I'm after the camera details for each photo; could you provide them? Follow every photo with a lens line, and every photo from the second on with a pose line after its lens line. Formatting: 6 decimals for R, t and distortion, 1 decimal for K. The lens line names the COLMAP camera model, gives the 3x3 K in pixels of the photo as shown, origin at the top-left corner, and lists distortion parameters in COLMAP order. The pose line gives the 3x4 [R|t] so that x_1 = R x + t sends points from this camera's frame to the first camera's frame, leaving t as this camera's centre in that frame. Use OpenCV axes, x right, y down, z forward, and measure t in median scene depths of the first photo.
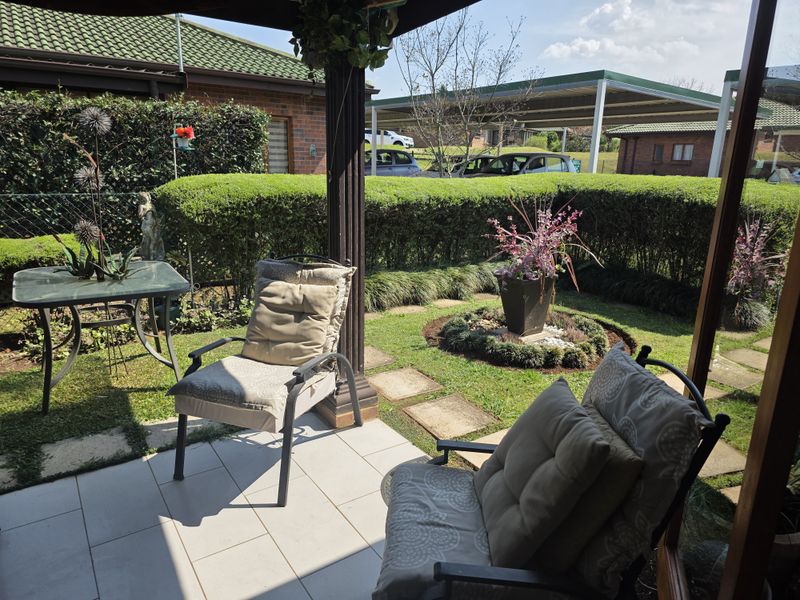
lens RADIAL K [[530.3, 0, 400.0], [0, 530.3, 300.0], [0, 0, 1]] dist [0.084958, -0.104071]
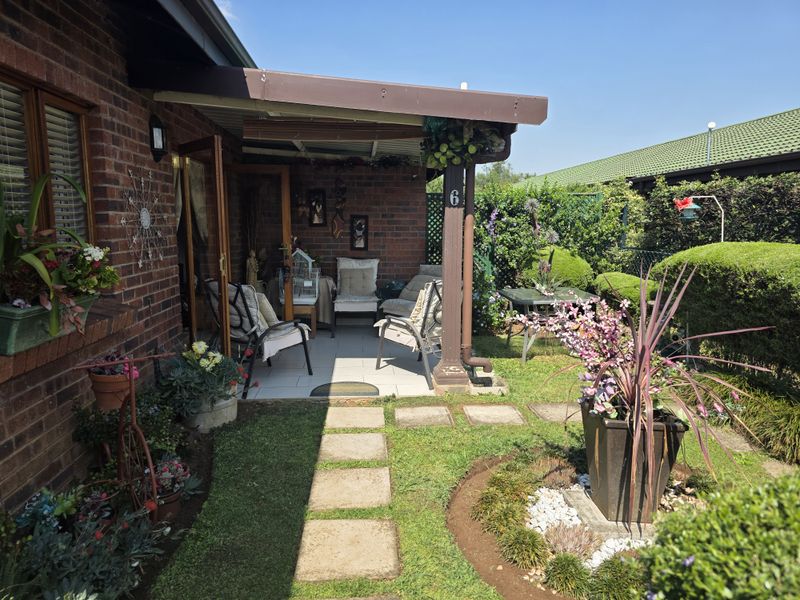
lens RADIAL K [[530.3, 0, 400.0], [0, 530.3, 300.0], [0, 0, 1]] dist [0.084958, -0.104071]
pose [[-0.503812, 0.093196, -0.858771, 1.149304], [-0.226292, 0.945204, 0.235333, -0.324488], [0.833646, 0.312896, -0.455116, 1.383339]]
